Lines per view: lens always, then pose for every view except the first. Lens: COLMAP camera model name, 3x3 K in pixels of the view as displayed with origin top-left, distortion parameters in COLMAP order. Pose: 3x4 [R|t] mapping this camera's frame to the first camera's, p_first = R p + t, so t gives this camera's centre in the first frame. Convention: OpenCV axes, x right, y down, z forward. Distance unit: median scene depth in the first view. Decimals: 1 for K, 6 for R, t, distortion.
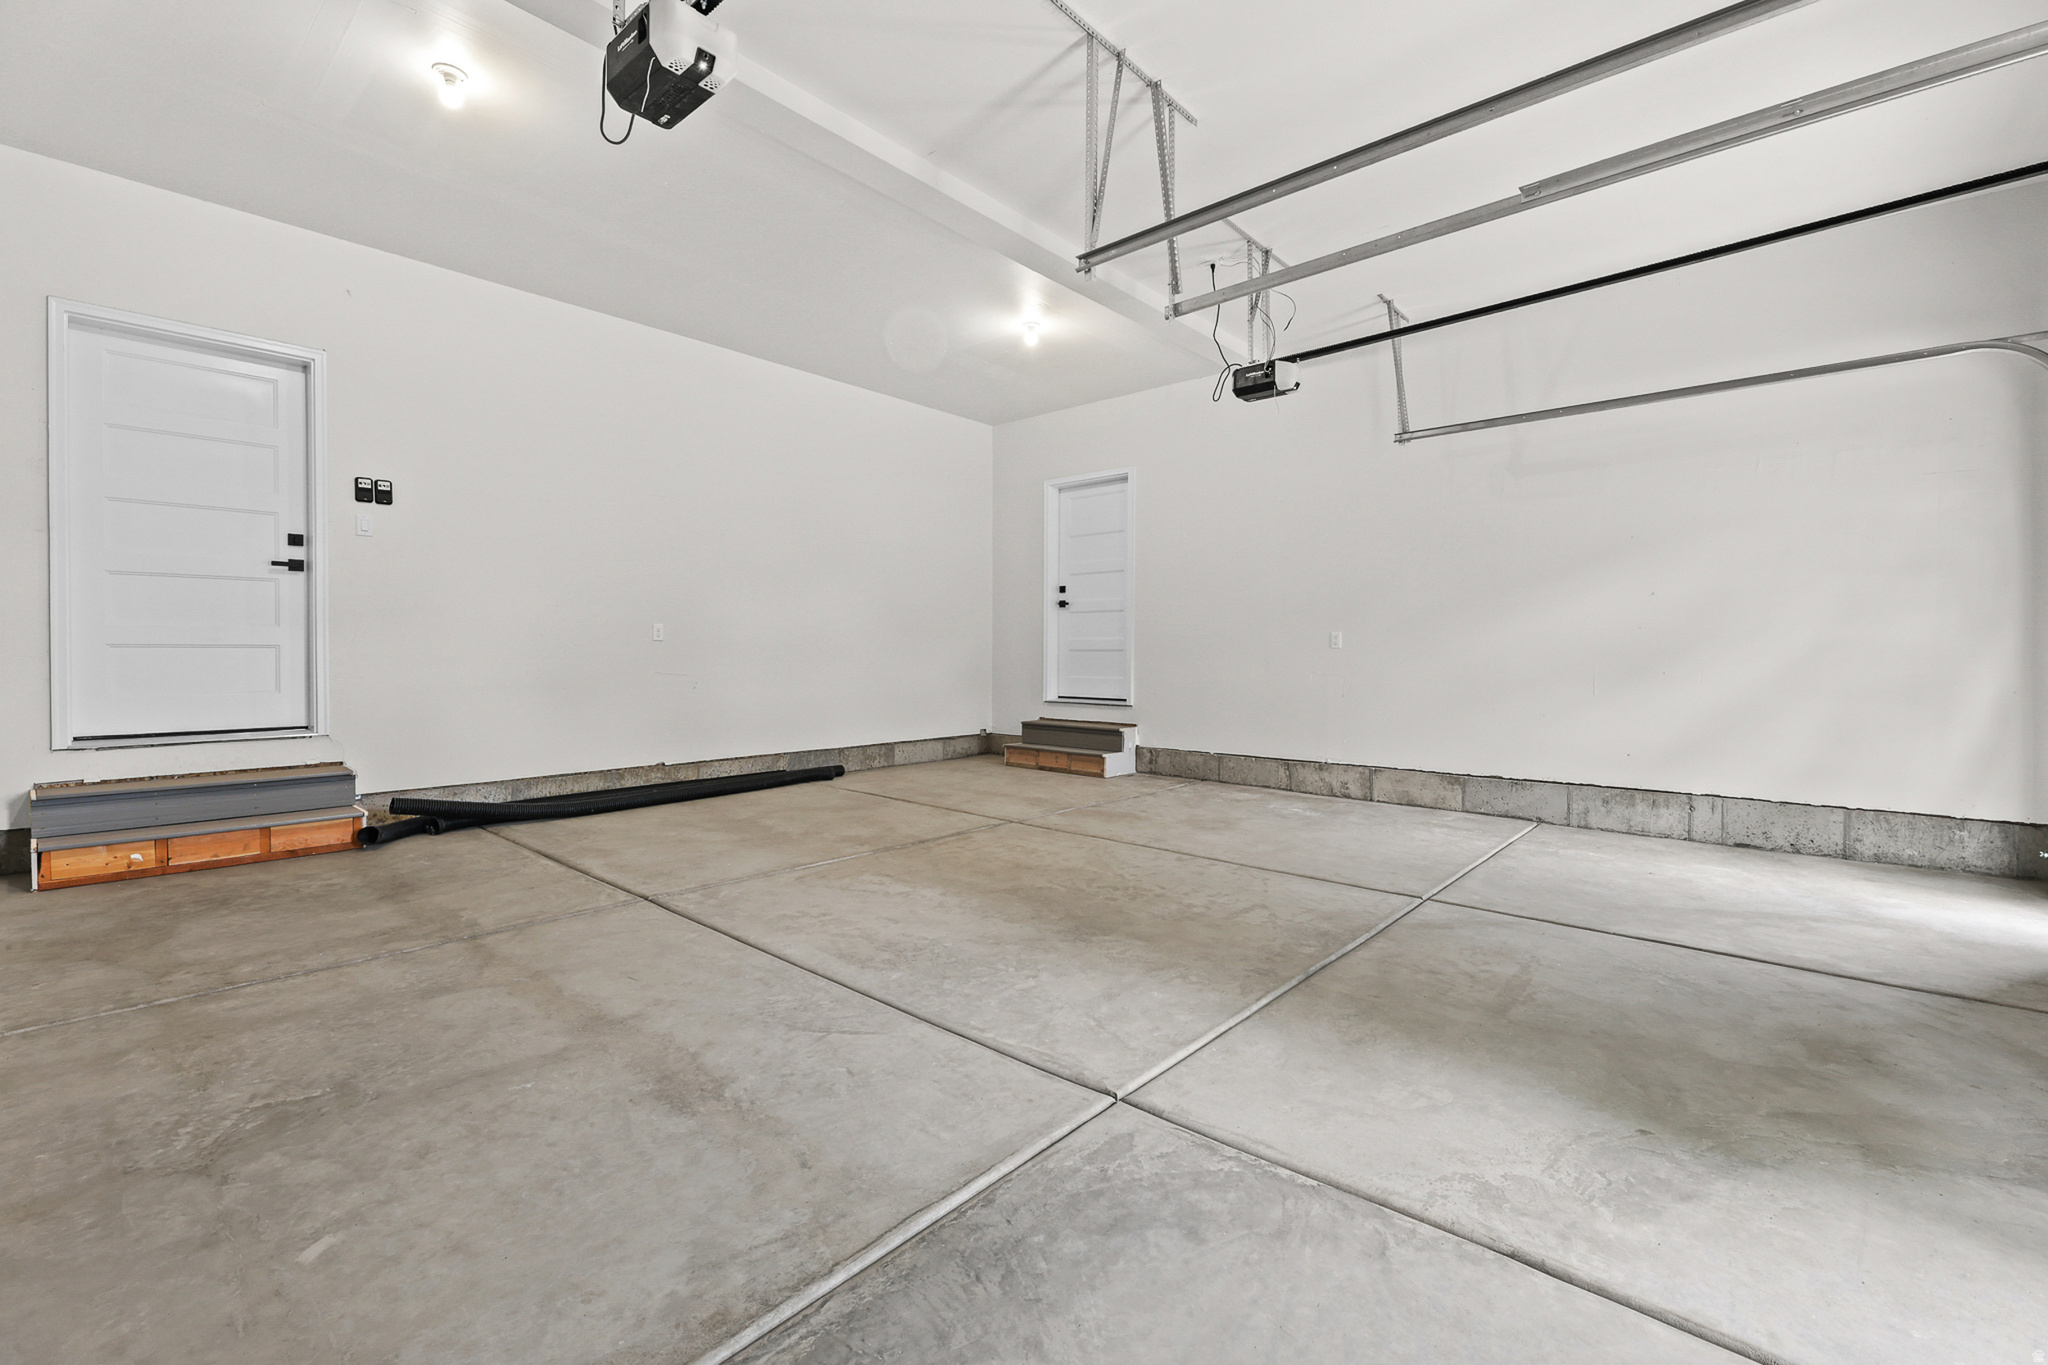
lens RADIAL K [[854.9, 0, 1030.3], [0, 854.9, 660.7], [0, 0, 1]] dist [0.002055, 0.000743]
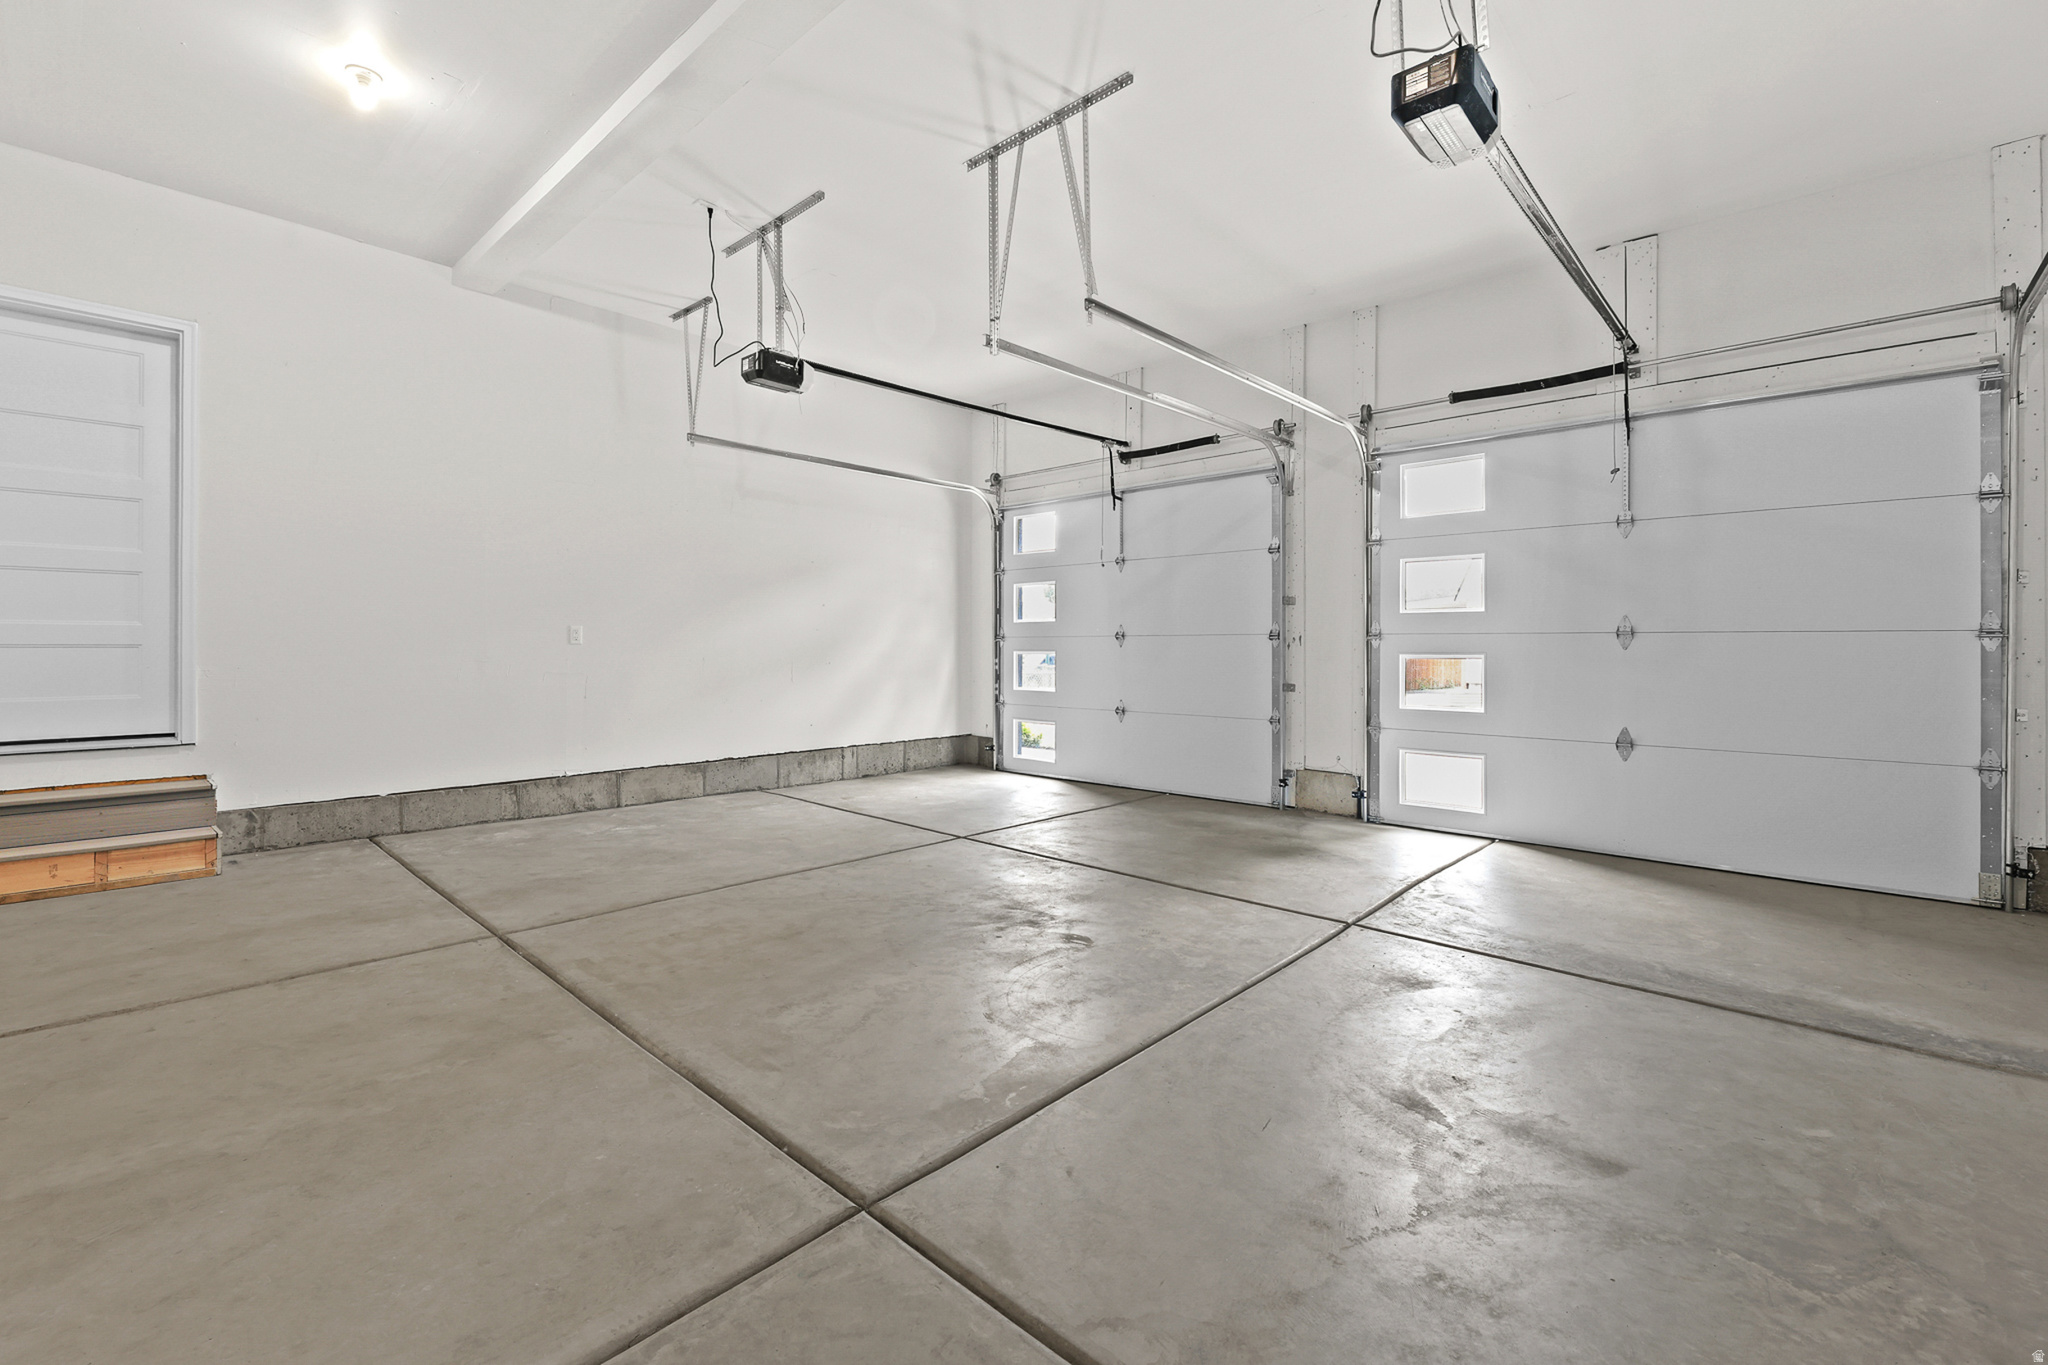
lens RADIAL K [[870.0, 0, 1016.4], [0, 870.0, 640.6], [0, 0, 1]] dist [-0.001013, -0.001104]
pose [[0.035361, 0.002324, 0.999372, -0.661366], [0.007006, 0.999972, -0.002573, -0.015780], [-0.999350, 0.007093, 0.035344, 0.653897]]
